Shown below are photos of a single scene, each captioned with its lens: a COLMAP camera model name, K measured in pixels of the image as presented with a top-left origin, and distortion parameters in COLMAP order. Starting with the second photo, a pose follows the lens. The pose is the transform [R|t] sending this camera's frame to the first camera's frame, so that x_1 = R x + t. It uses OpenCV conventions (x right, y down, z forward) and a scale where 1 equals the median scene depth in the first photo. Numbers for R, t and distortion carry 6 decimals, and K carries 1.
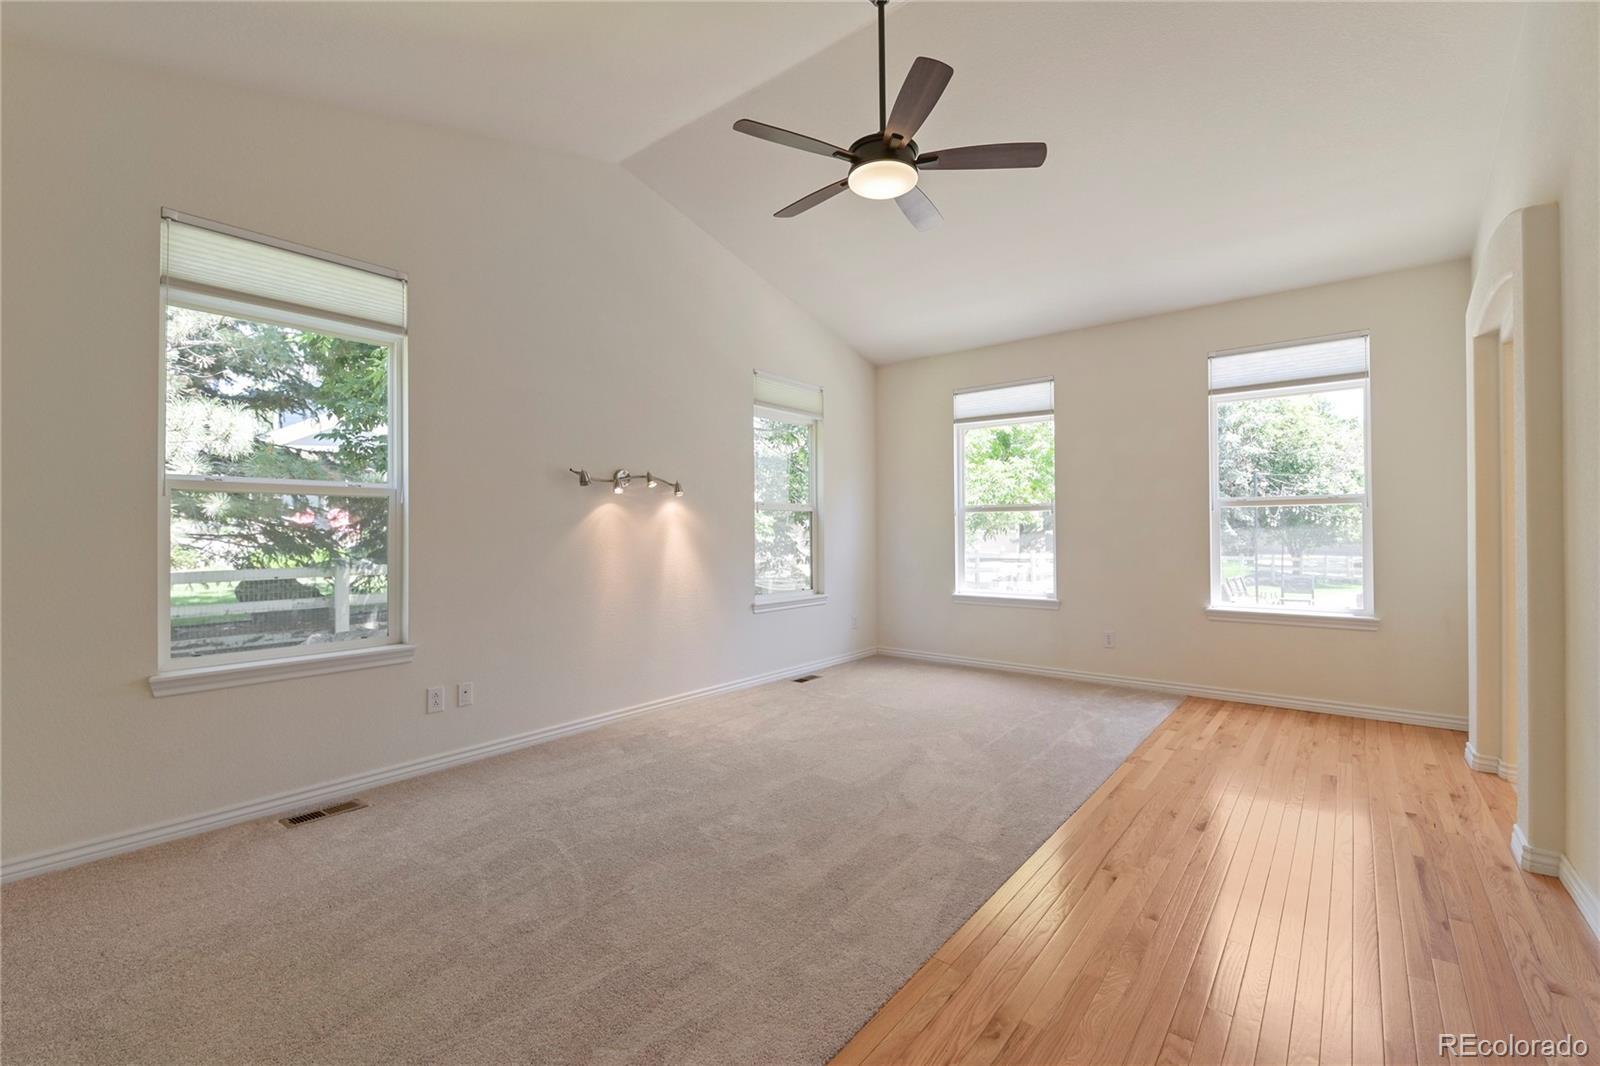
lens RADIAL K [[688.4, 0, 808.6], [0, 688.4, 538.9], [0, 0, 1]] dist [-0.001226, -0.000281]
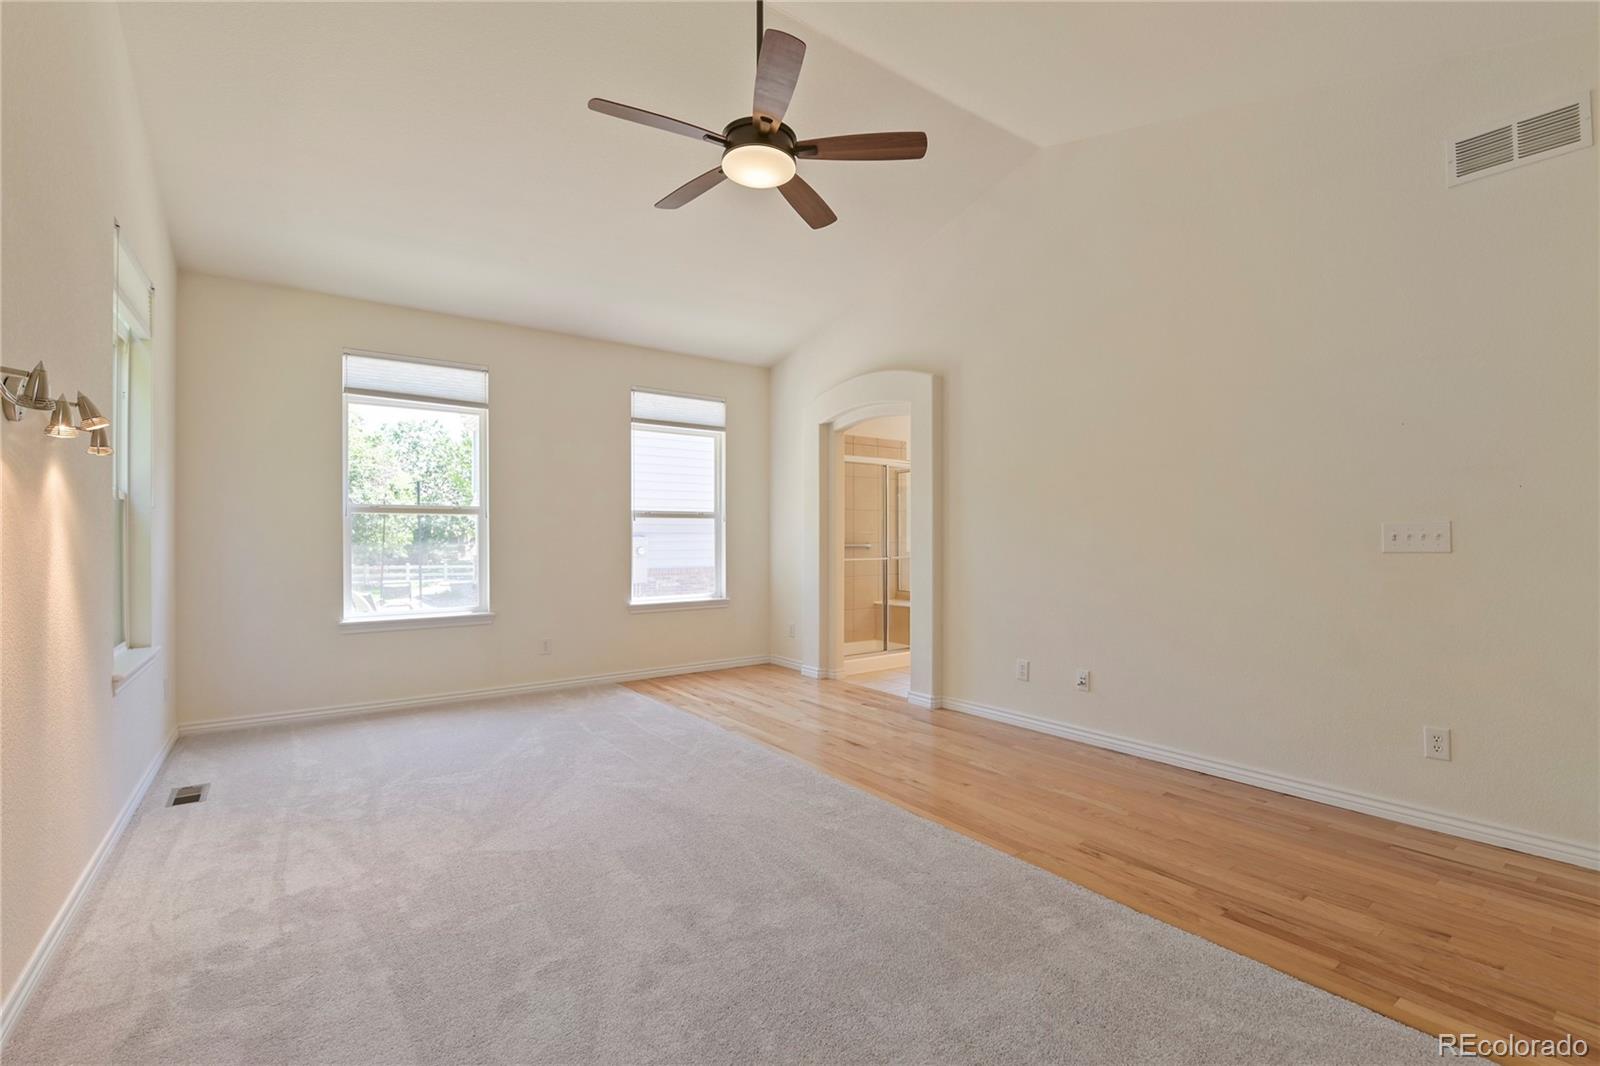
lens RADIAL K [[688.4, 0, 808.6], [0, 688.4, 538.9], [0, 0, 1]] dist [-0.001226, -0.000281]
pose [[0.260107, 0.004572, 0.965569, -0.523142], [0.009885, 0.999924, -0.007397, 0.002372], [-0.965529, 0.011469, 0.260042, 0.447970]]
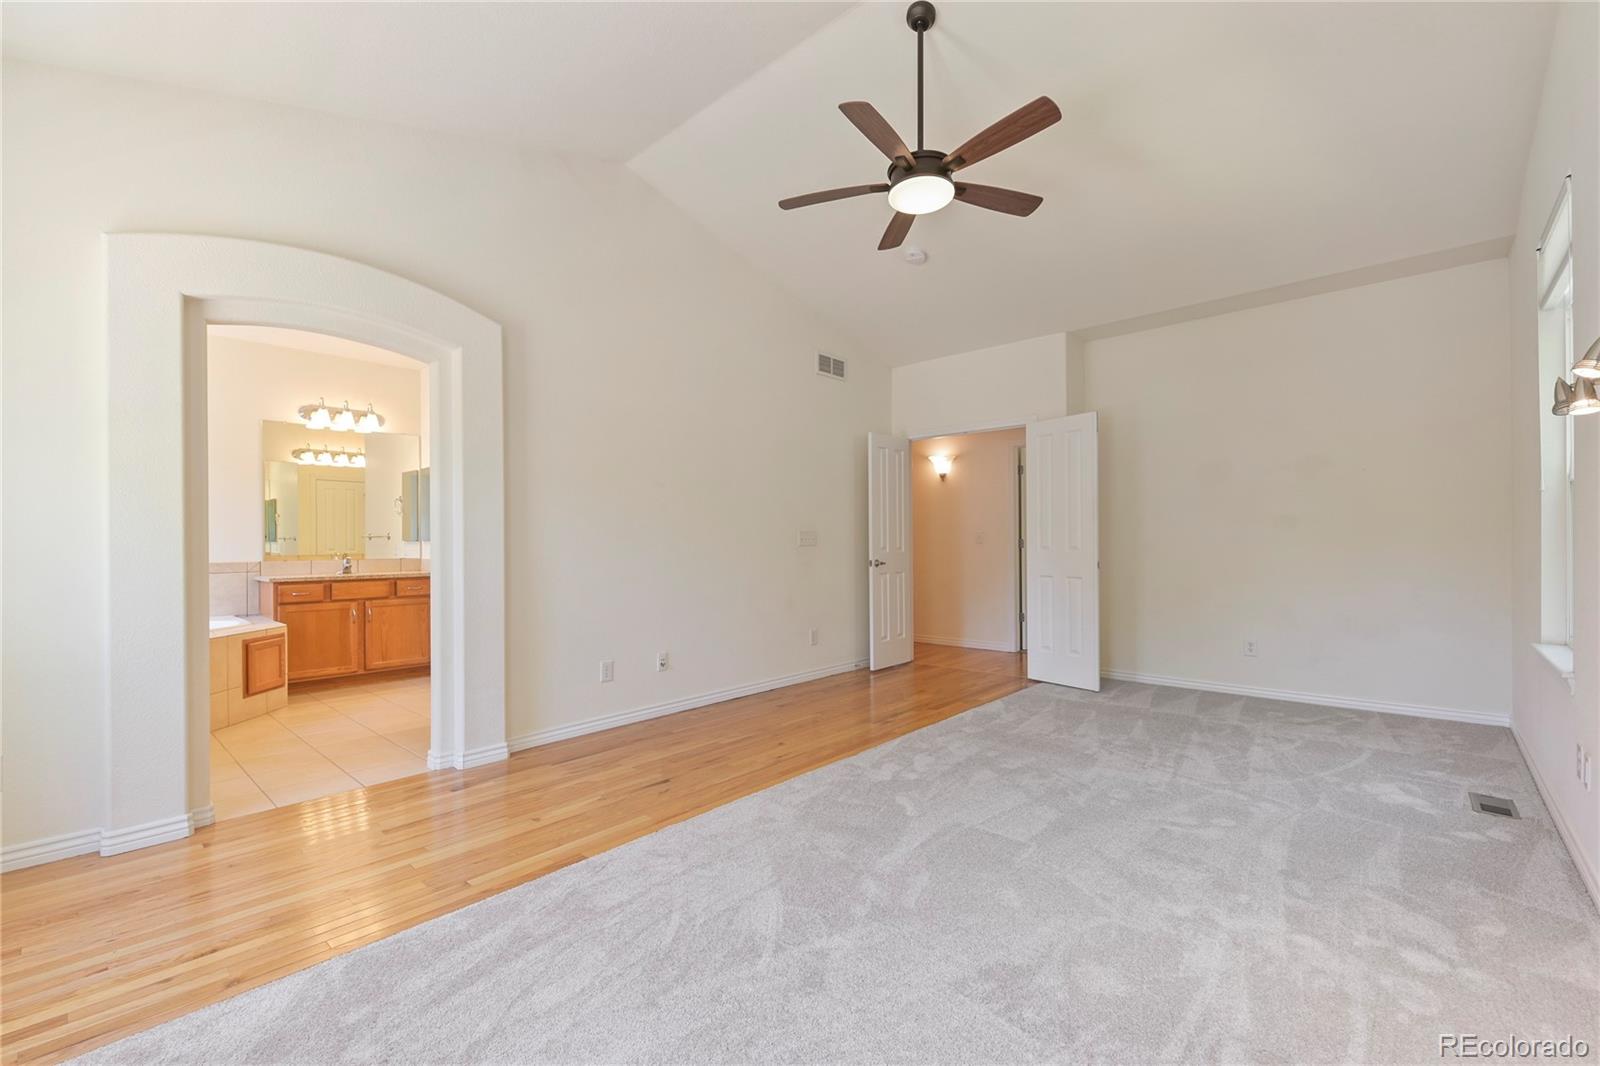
lens RADIAL K [[688.4, 0, 808.6], [0, 688.4, 538.9], [0, 0, 1]] dist [-0.001226, -0.000281]
pose [[-0.997954, 0.019590, 0.060866, 0.147881], [0.019612, 0.999808, -0.000230, 0.004773], [-0.060858, 0.000964, -0.998146, 1.350955]]
